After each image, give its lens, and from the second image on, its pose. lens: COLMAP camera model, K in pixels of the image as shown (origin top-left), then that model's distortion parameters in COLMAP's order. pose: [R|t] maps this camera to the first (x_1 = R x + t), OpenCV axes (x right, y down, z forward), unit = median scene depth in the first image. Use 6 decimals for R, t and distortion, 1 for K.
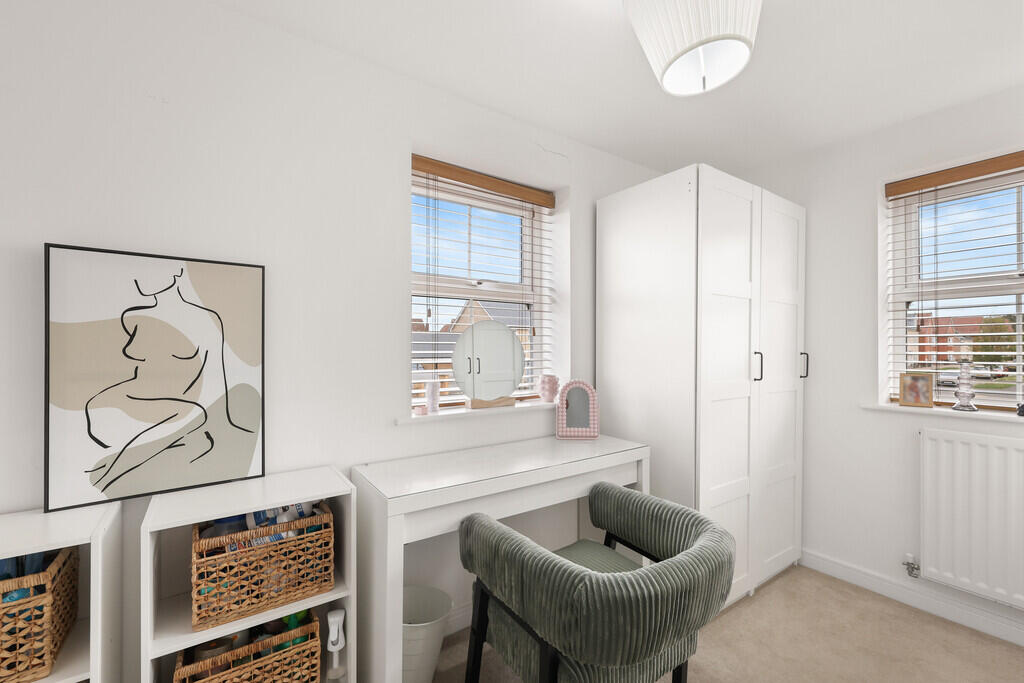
lens RADIAL K [[433.2, 0, 518.4], [0, 433.2, 343.8], [0, 0, 1]] dist [-0.001226, -0.000621]
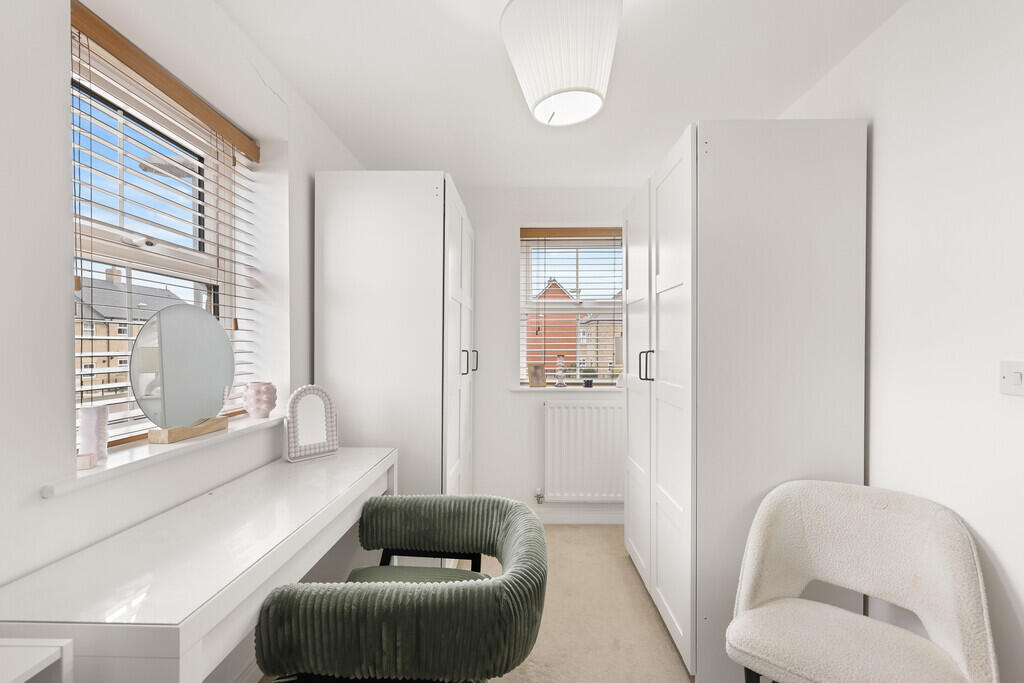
lens RADIAL K [[433.2, 0, 517.1], [0, 433.2, 348.0], [0, 0, 1]] dist [-0.001226, -0.000621]
pose [[0.585629, -0.002643, 0.810575, -0.300333], [-0.009697, 0.999900, 0.010266, 0.000461], [-0.810521, -0.013872, 0.585545, 0.207352]]
